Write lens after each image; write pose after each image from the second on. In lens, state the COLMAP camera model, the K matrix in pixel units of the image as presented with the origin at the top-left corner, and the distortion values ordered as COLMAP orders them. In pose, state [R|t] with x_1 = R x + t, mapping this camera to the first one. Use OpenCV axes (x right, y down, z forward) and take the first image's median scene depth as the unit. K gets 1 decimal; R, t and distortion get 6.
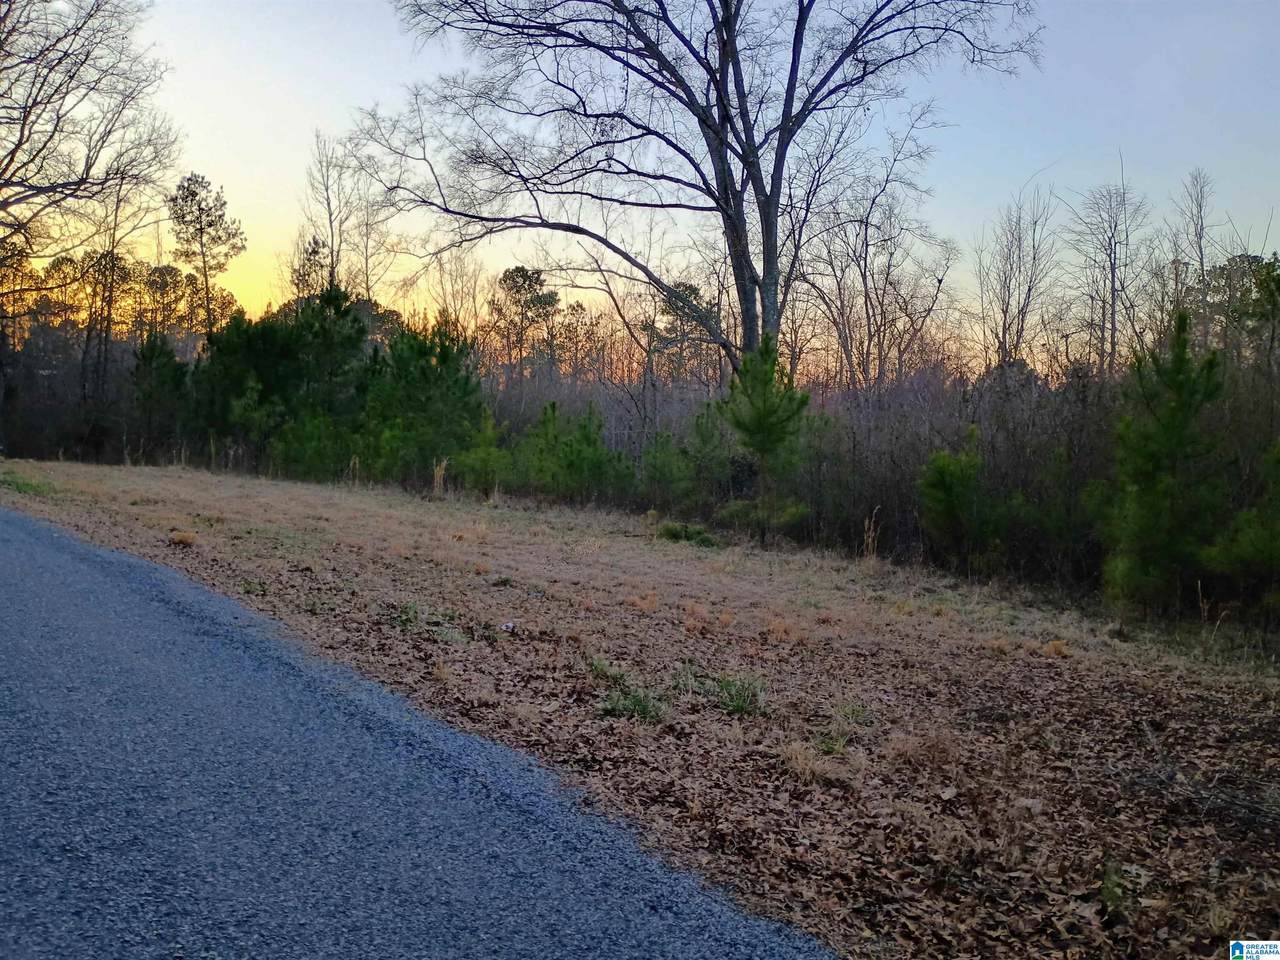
lens RADIAL K [[1071.7, 0, 640.0], [0, 1071.7, 480.0], [0, 0, 1]] dist [0.018302, 0.001882]
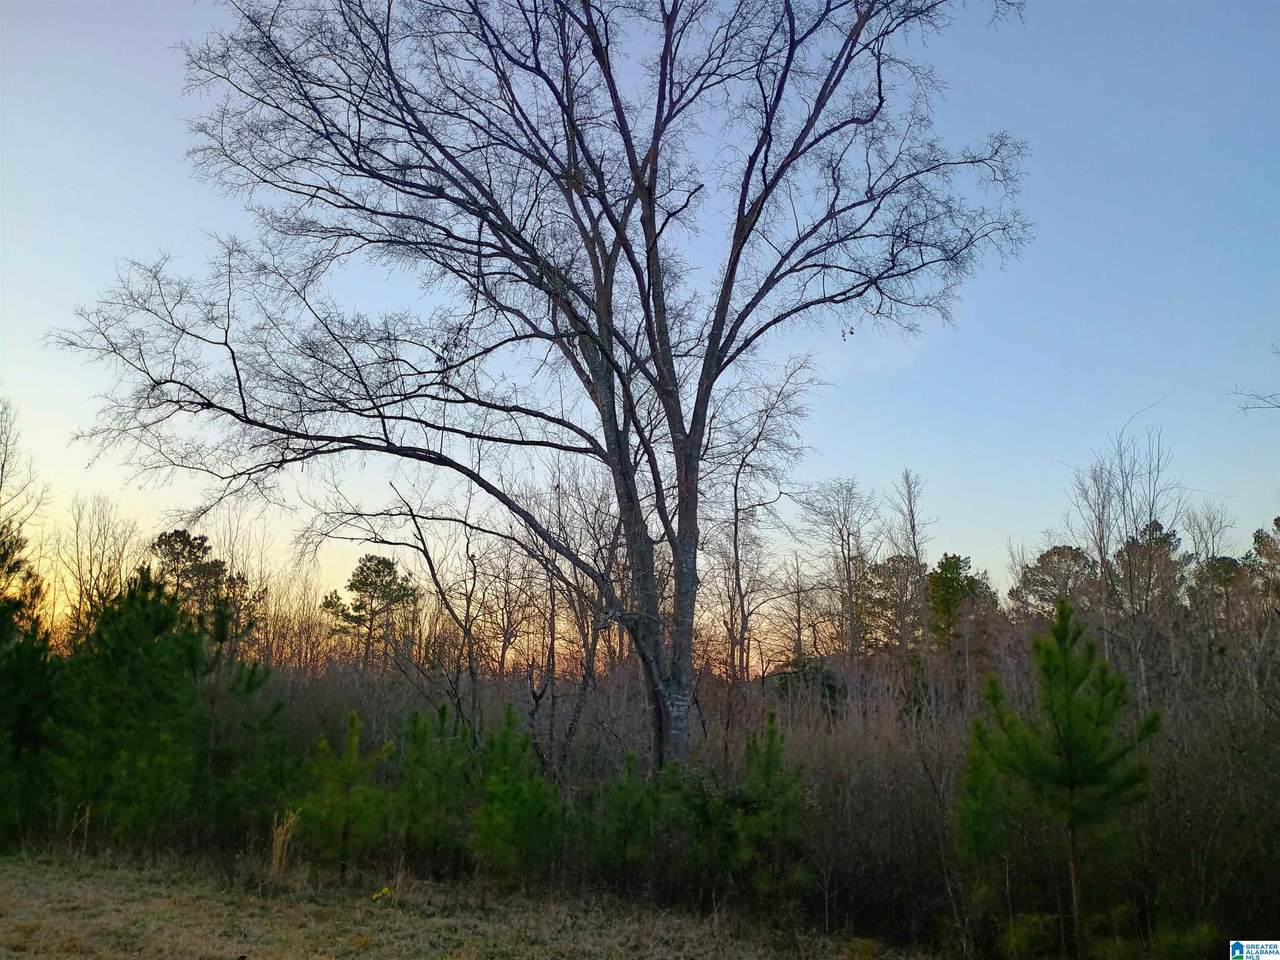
lens RADIAL K [[1071.7, 0, 640.0], [0, 1071.7, 480.0], [0, 0, 1]] dist [0.018302, 0.001882]
pose [[0.946770, 0.066047, 0.315063, -0.147003], [0.017997, 0.966336, -0.256655, -0.029255], [-0.321408, 0.248663, 0.913709, 0.280021]]
